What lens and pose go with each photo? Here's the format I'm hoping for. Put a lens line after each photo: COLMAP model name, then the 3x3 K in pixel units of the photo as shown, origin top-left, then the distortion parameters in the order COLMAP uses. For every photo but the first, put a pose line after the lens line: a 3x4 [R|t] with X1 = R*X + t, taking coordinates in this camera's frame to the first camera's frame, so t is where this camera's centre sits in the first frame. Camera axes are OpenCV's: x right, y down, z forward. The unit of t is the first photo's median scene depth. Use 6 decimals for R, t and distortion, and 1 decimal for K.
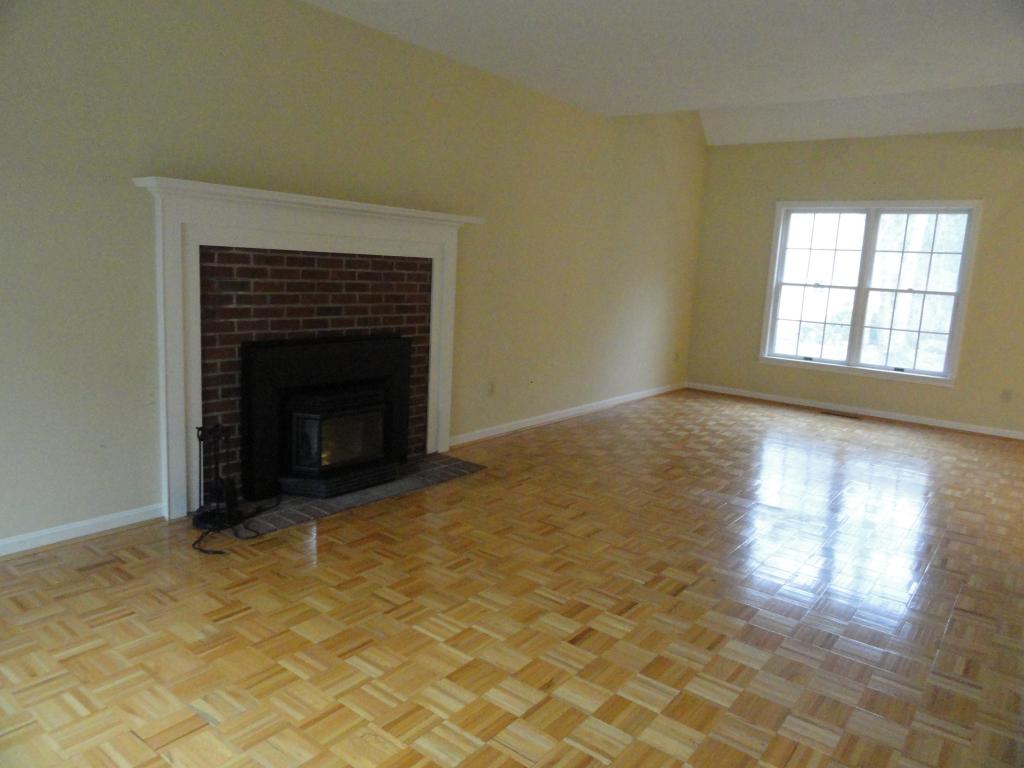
lens RADIAL K [[716.8, 0, 518.1], [0, 716.8, 382.7], [0, 0, 1]] dist [0.002181, -0.001024]
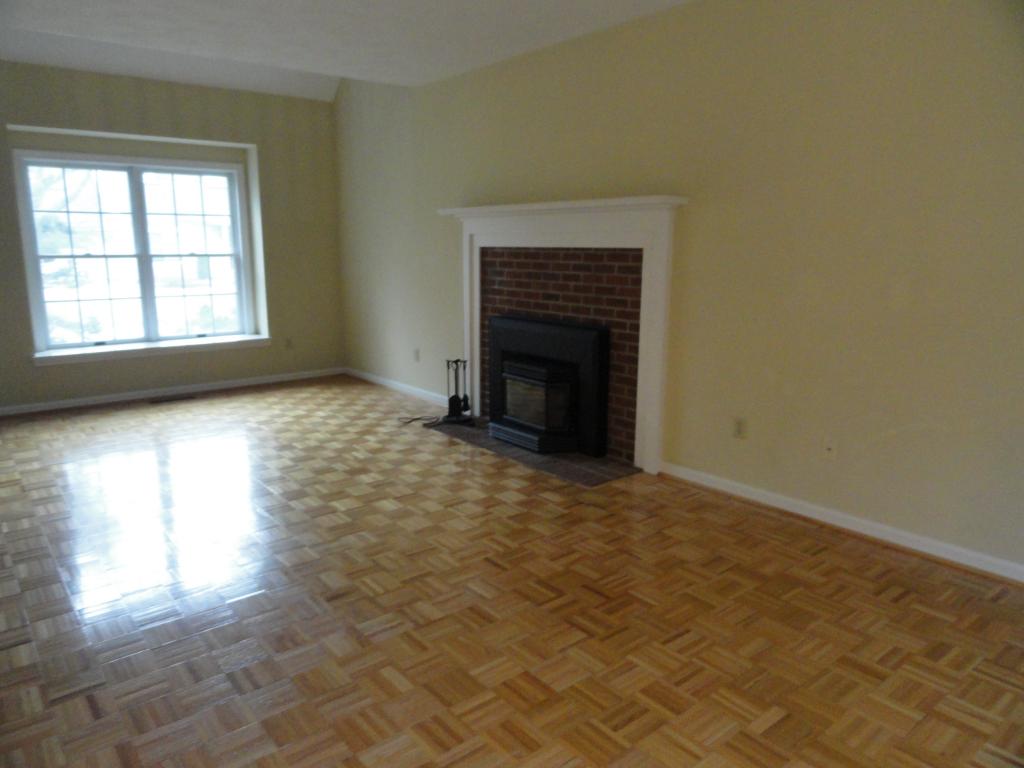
lens RADIAL K [[716.8, 0, 518.1], [0, 716.8, 382.7], [0, 0, 1]] dist [0.002181, -0.001024]
pose [[-0.233281, 0.128330, -0.963904, 0.873777], [-0.176253, 0.969255, 0.171699, -0.150302], [0.956303, 0.209945, -0.203490, 1.171381]]
